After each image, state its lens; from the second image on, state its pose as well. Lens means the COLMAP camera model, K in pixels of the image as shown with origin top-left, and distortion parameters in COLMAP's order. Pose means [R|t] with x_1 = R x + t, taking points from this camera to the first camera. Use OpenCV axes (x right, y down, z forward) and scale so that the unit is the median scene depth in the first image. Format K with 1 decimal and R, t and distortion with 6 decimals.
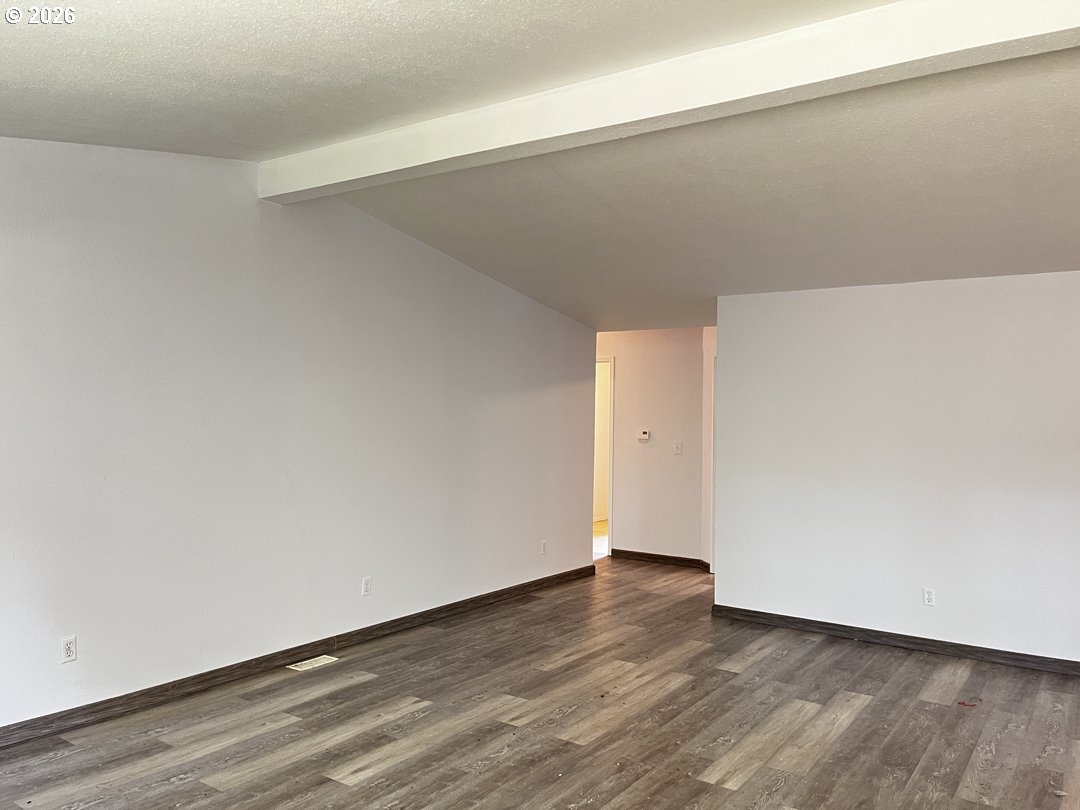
lens RADIAL K [[812.6, 0, 550.2], [0, 812.6, 401.6], [0, 0, 1]] dist [0.087507, -0.118962]
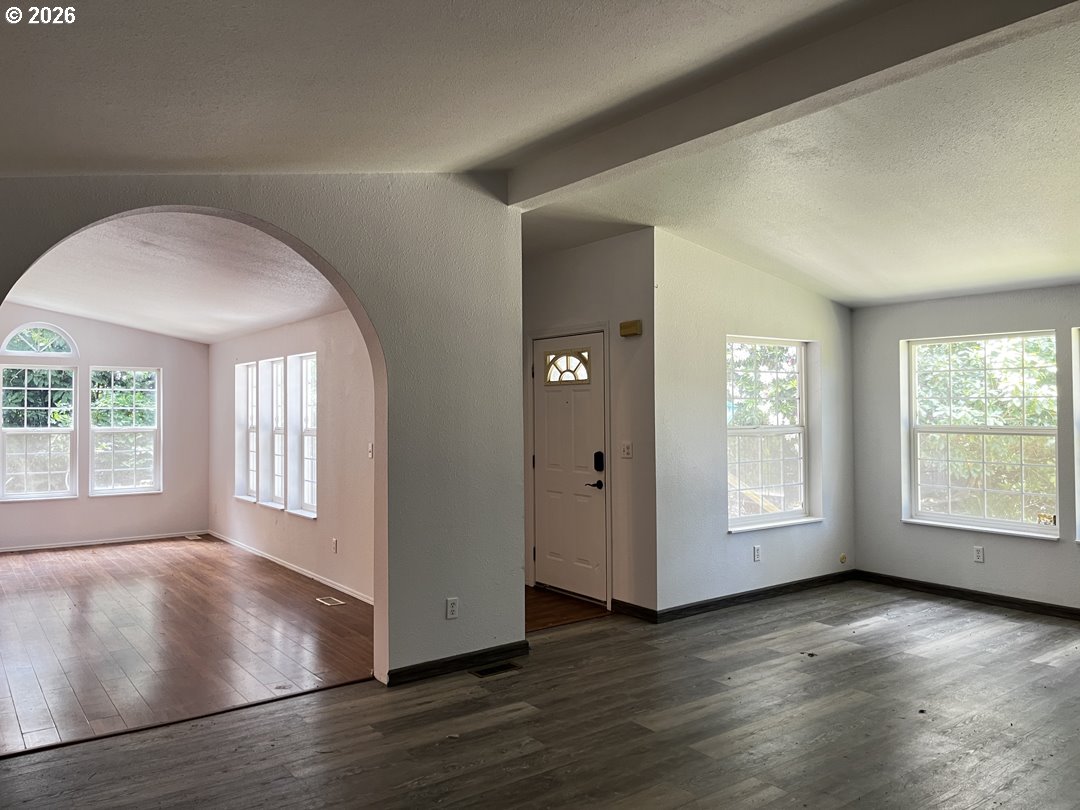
lens RADIAL K [[812.6, 0, 550.2], [0, 812.6, 401.6], [0, 0, 1]] dist [0.087507, -0.118962]
pose [[-0.944975, -0.005197, 0.327101, 0.110708], [-0.012656, 0.999706, -0.020681, 0.035535], [-0.326897, -0.023683, -0.944763, 1.694026]]
